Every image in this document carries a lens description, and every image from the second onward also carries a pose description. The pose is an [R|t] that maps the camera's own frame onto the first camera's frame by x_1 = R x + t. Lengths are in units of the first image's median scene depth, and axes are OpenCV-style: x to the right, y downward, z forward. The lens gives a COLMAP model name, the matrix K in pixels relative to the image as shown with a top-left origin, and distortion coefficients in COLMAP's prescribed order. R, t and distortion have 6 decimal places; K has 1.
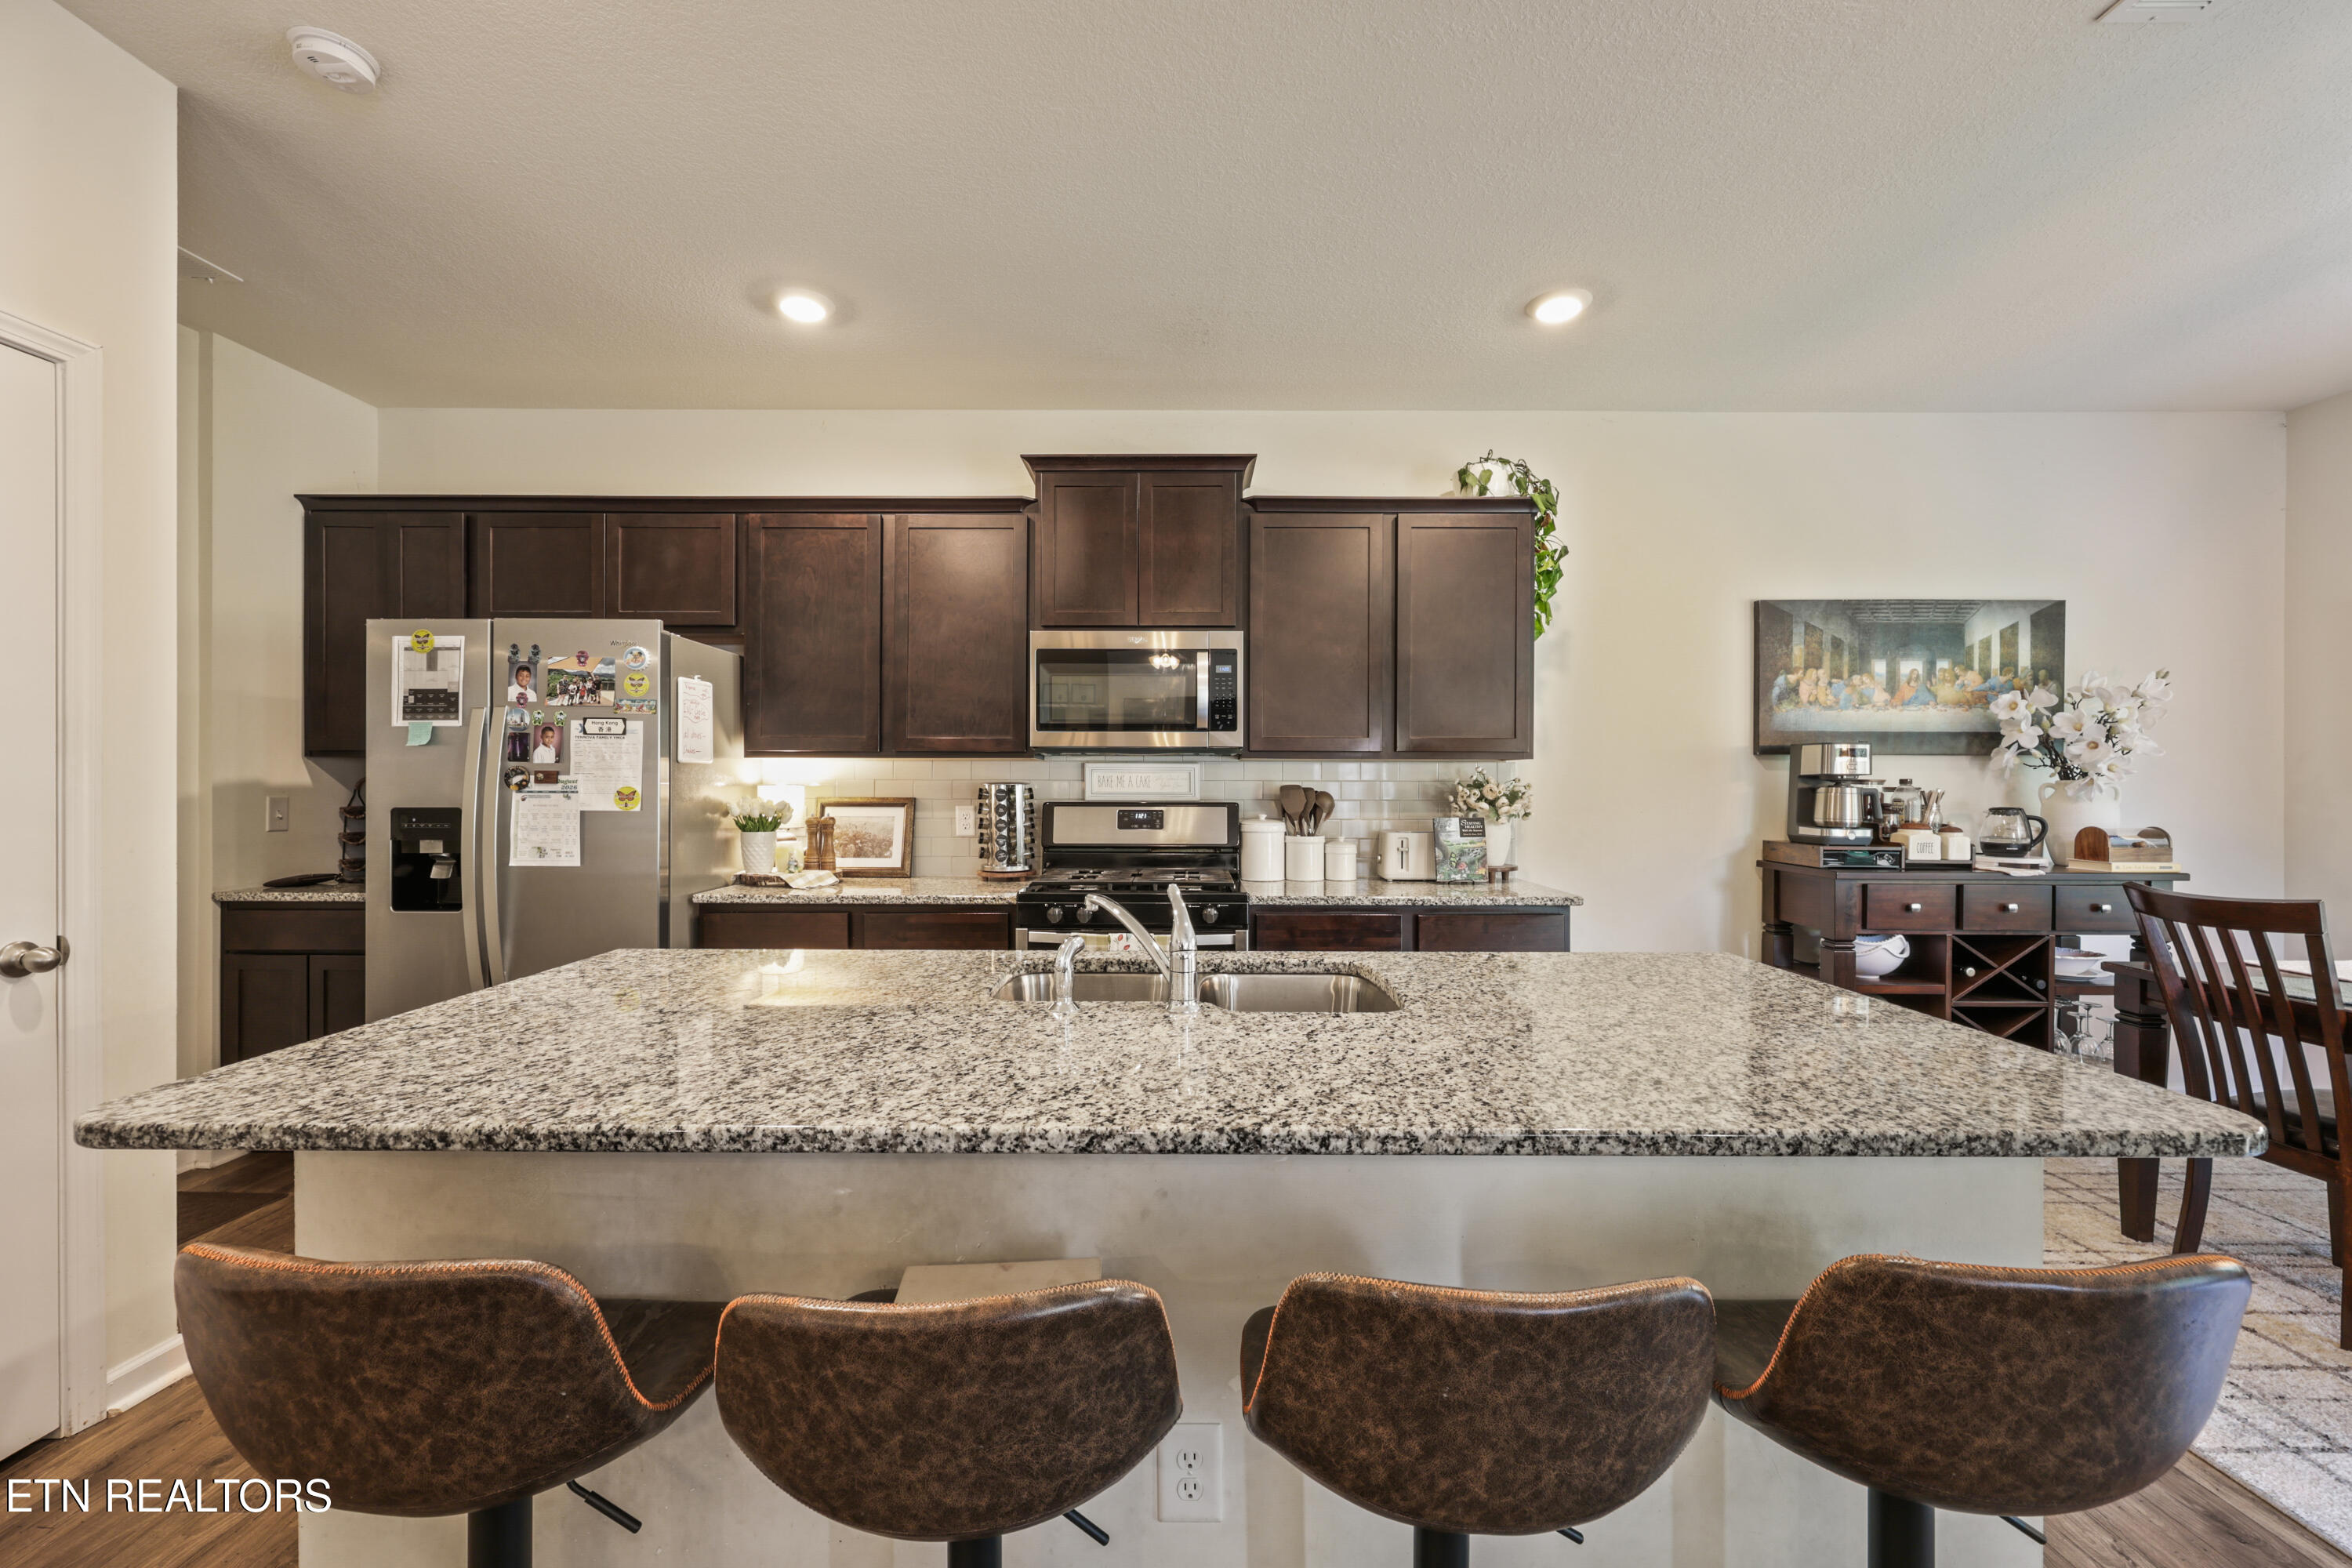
lens RADIAL K [[939.5, 0, 1176.0], [0, 939.5, 784.0], [0, 0, 1]] dist [-0.000805, -0.000278]
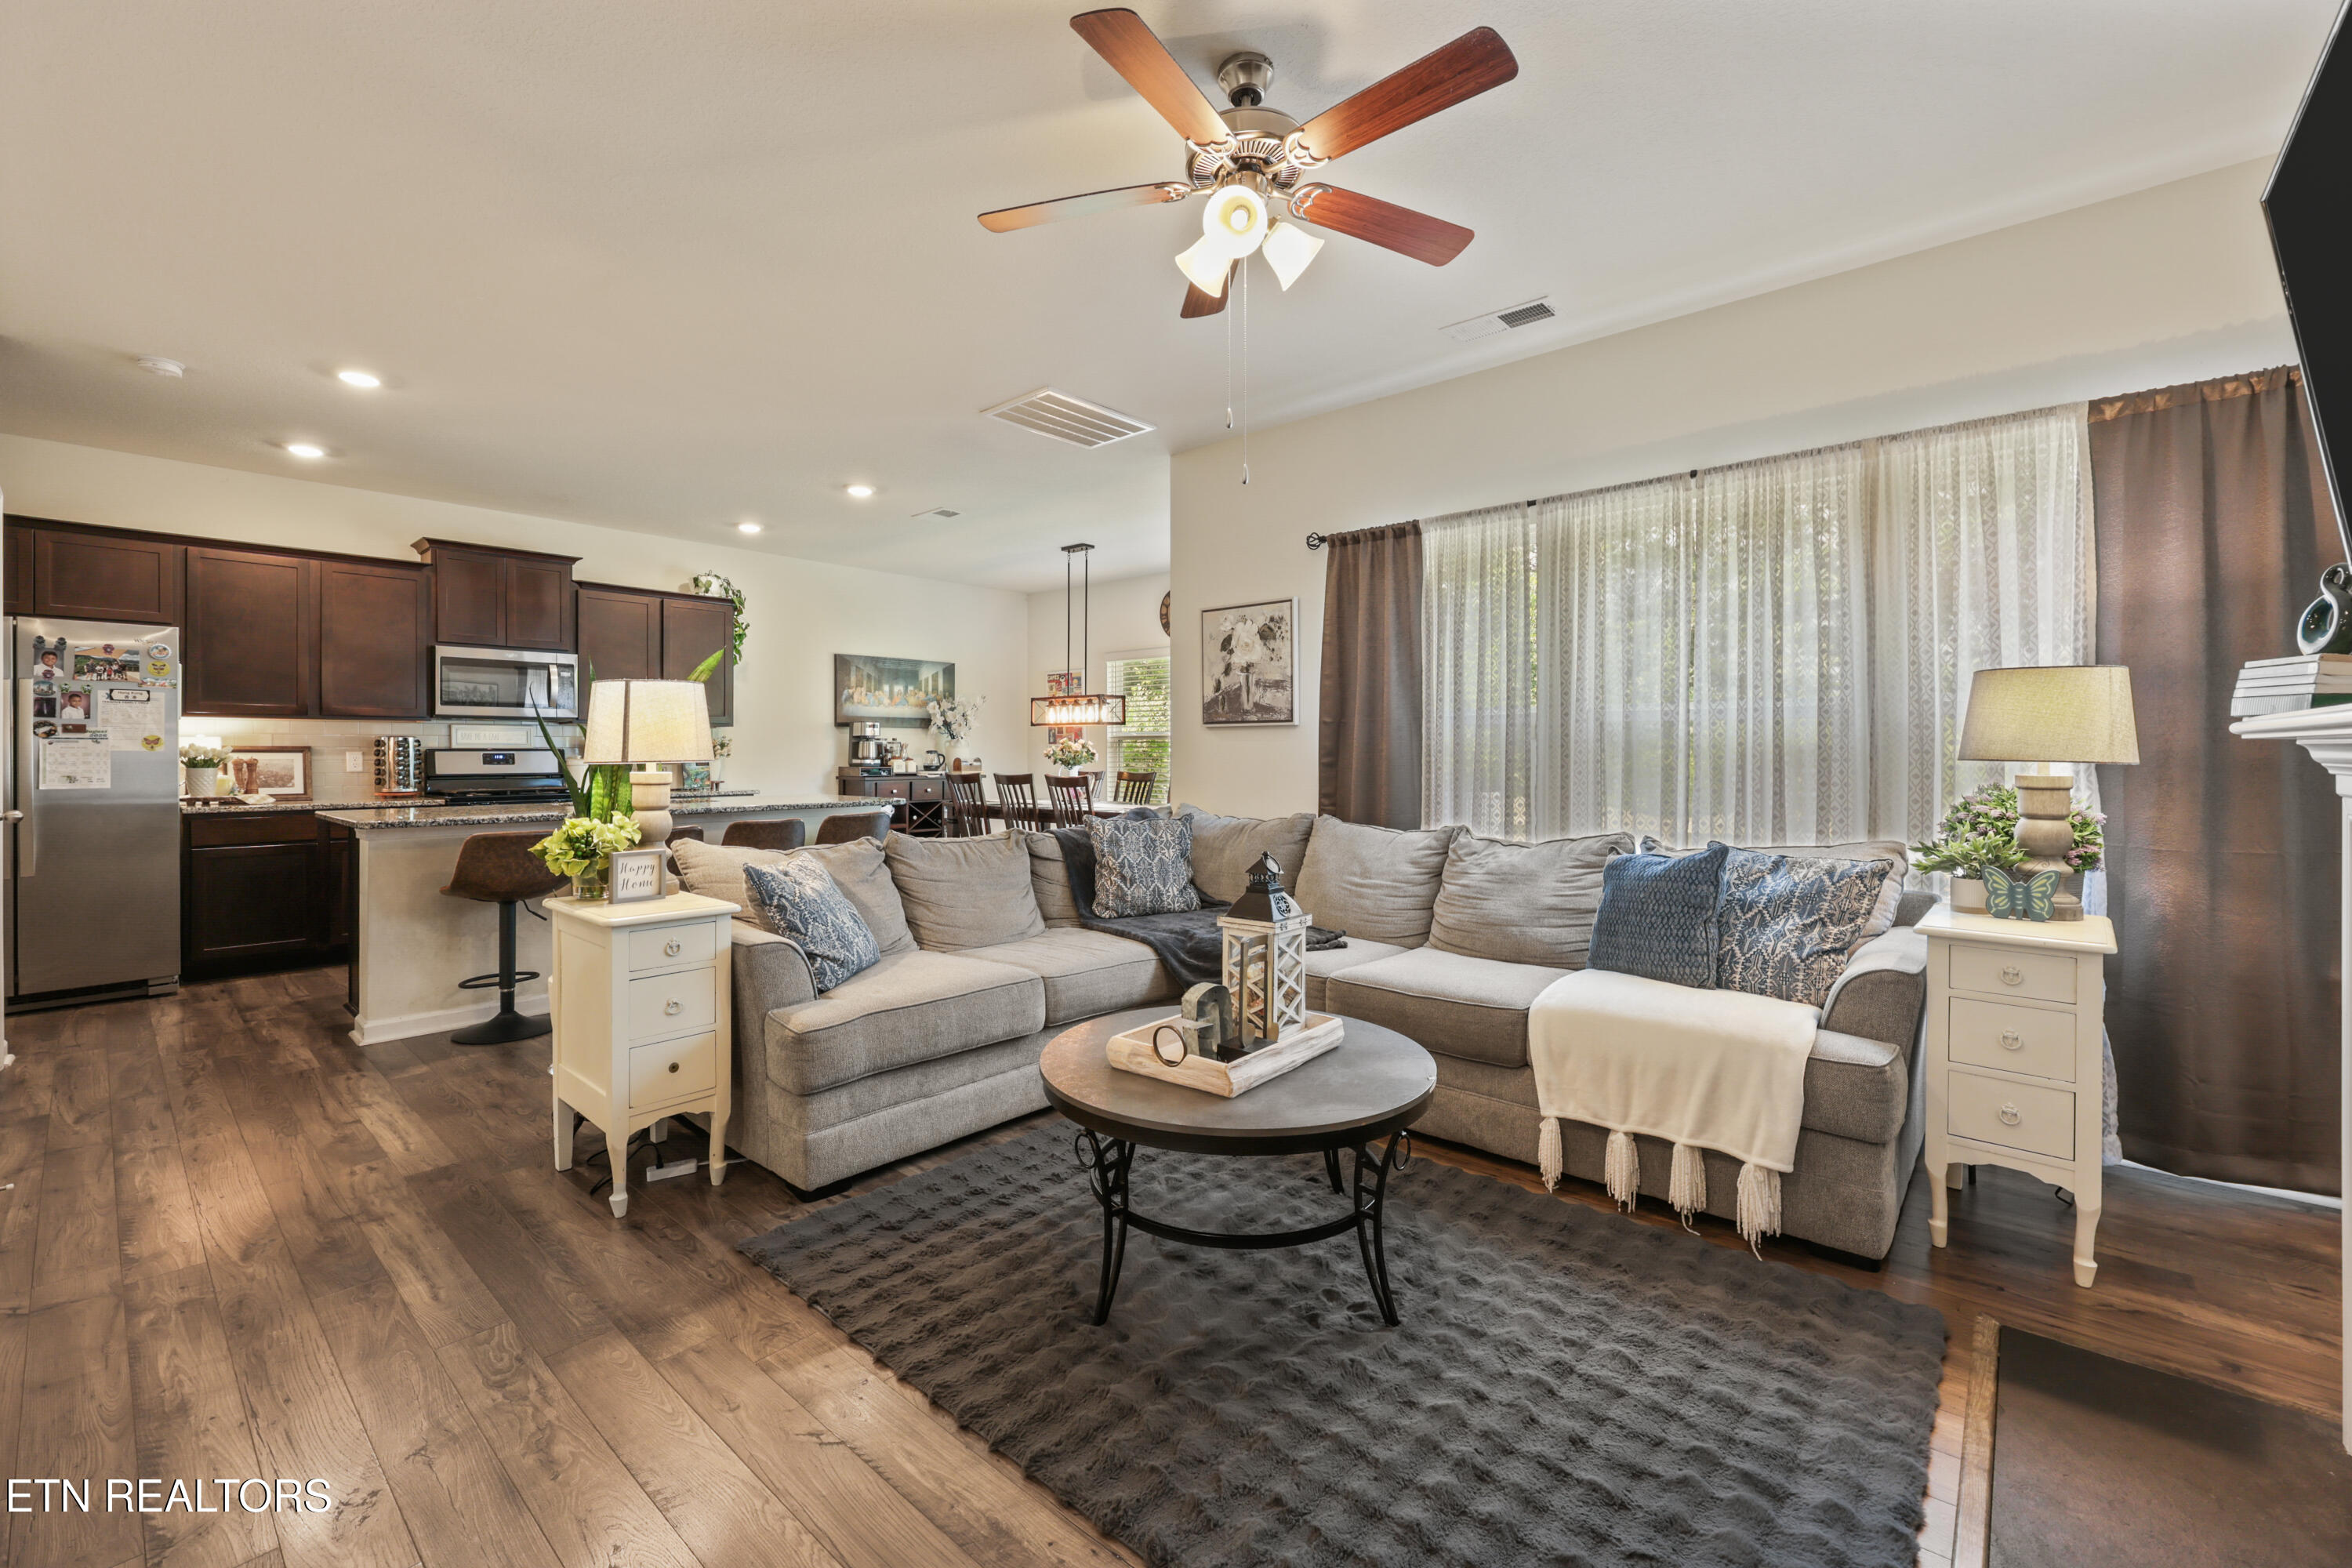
lens RADIAL K [[965.2, 0, 1163.6], [0, 965.2, 753.6], [0, 0, 1]] dist [-0.002325, -0.000066]
pose [[0.662862, -0.004609, 0.748727, -0.554343], [0.004308, 0.999988, 0.002342, 0.030196], [-0.748729, 0.001673, 0.662874, -1.058640]]
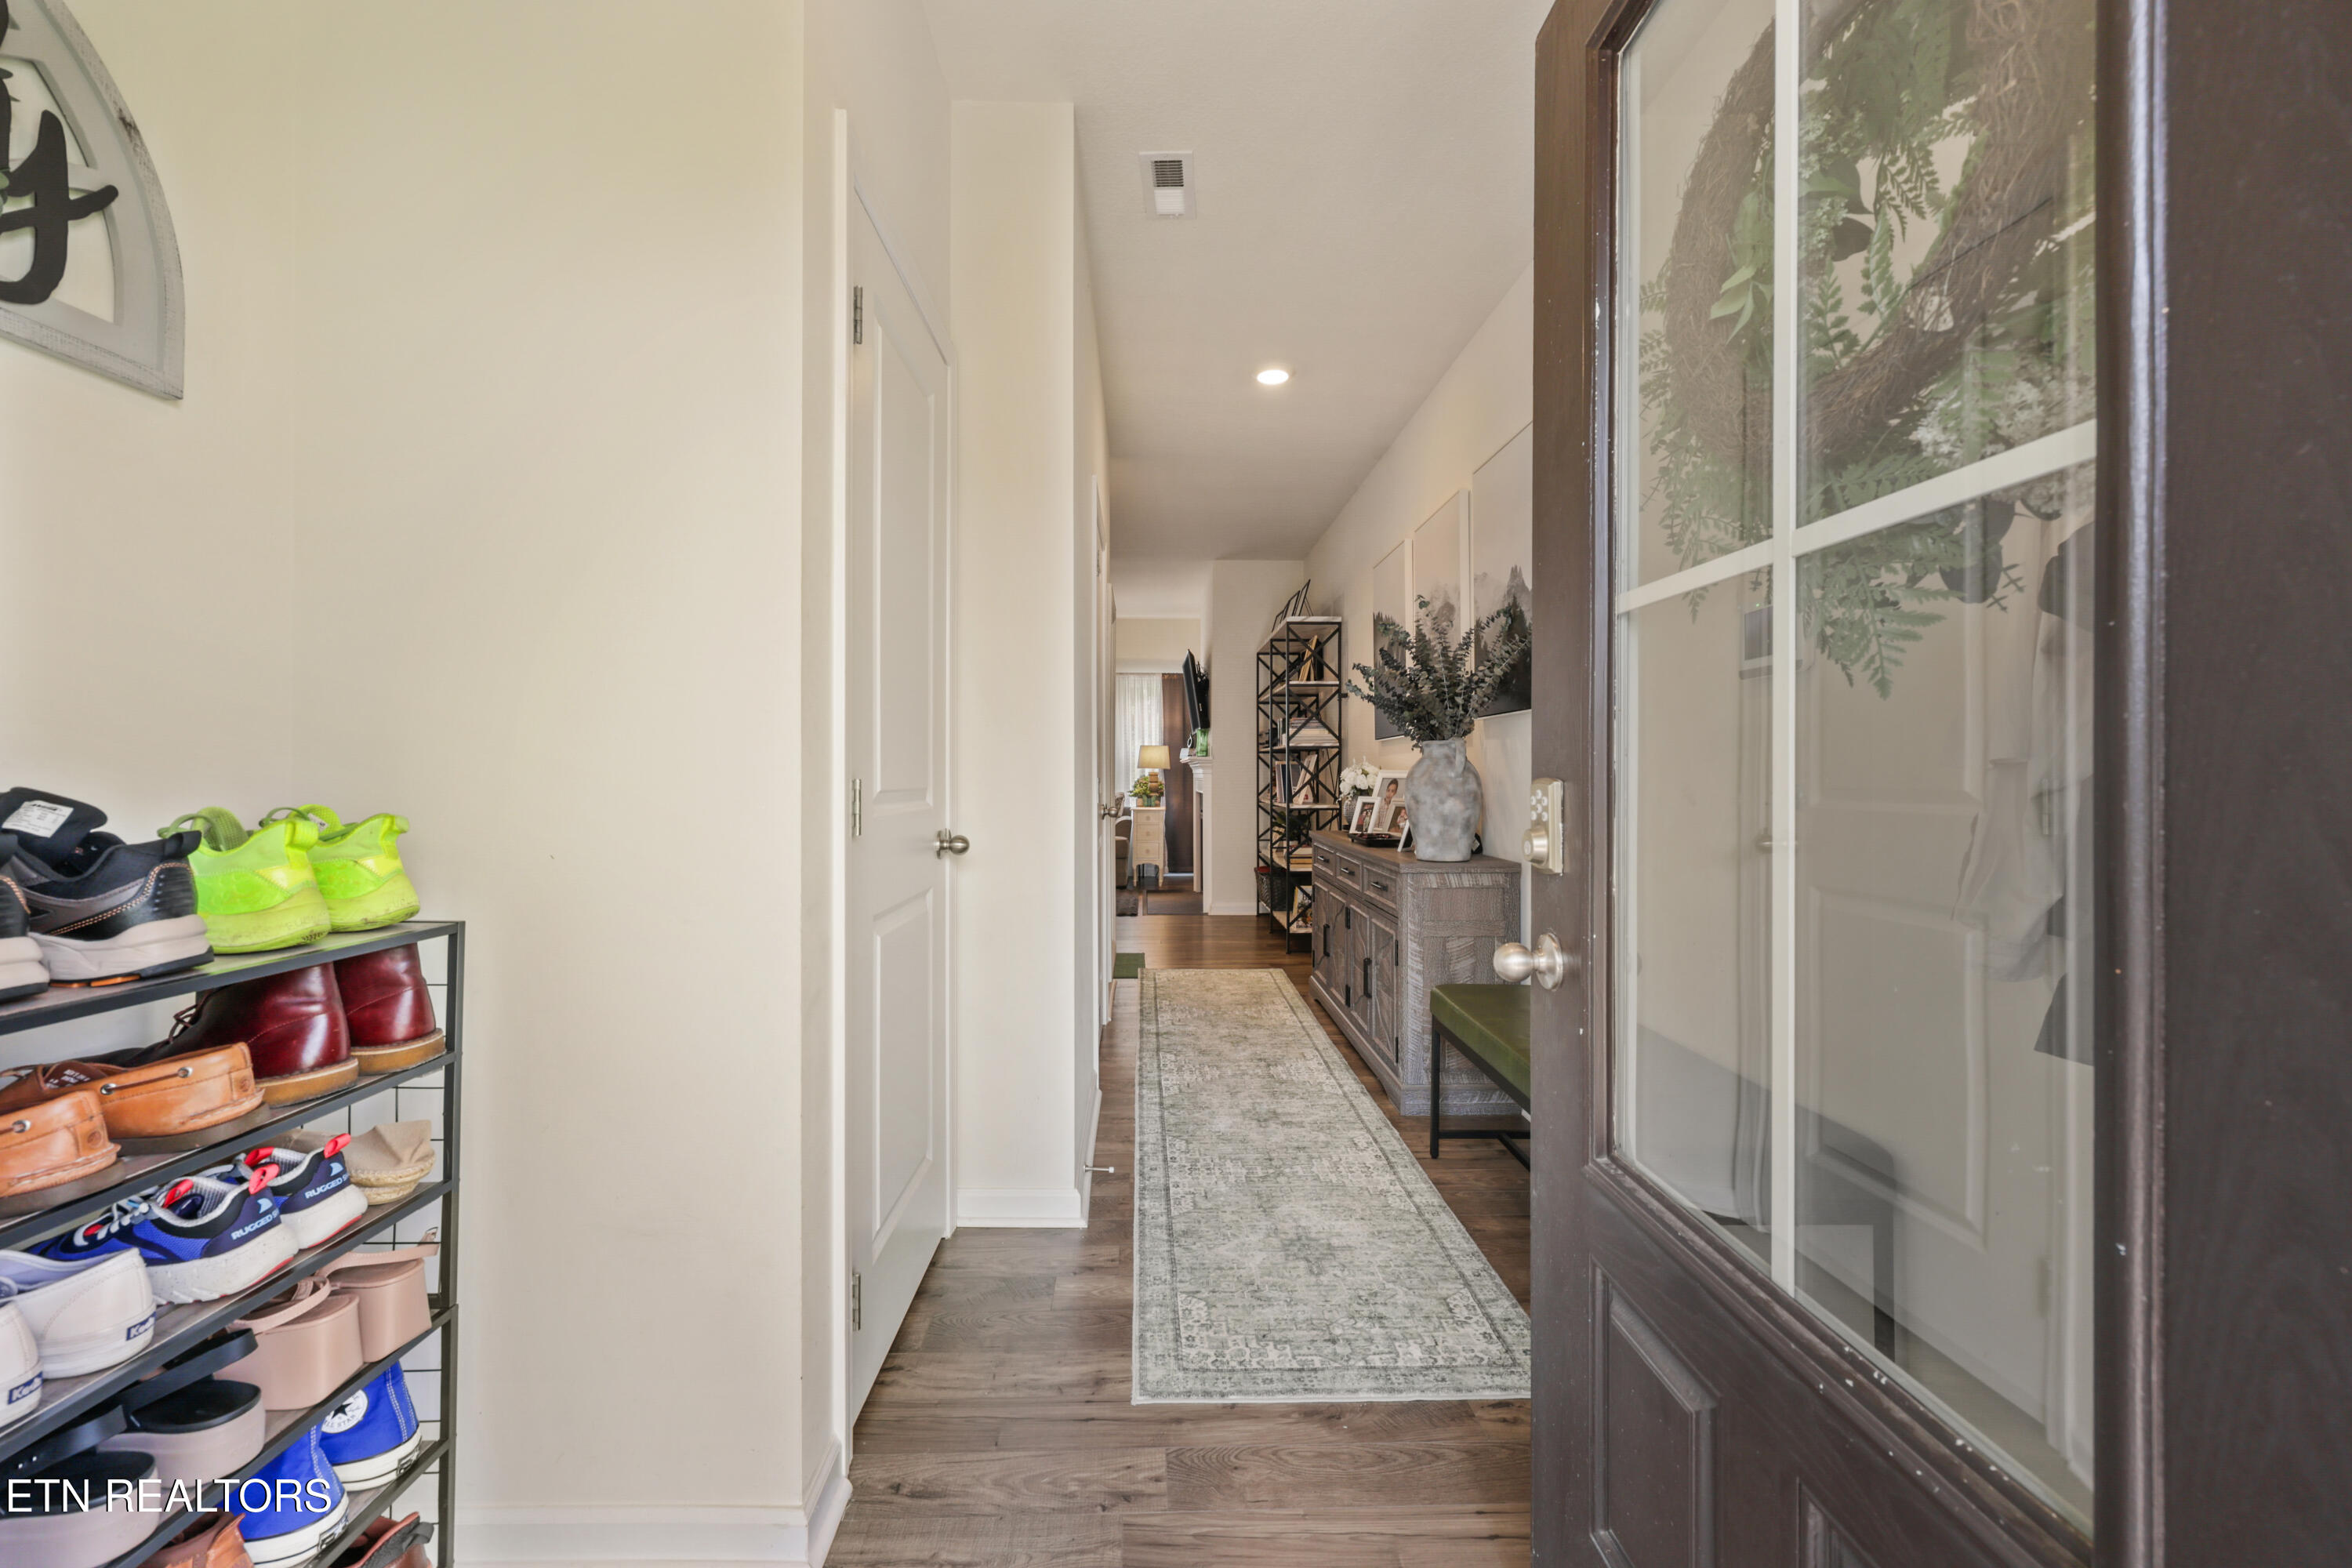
lens RADIAL K [[946.3, 0, 1175.9], [0, 946.3, 759.0], [0, 0, 1]] dist [0.000464, 0.000249]
pose [[-0.036009, 0.000265, 0.999351, -2.472823], [0.001453, 0.999999, -0.000213, 0.015052], [-0.999350, 0.001445, -0.036010, -1.041320]]
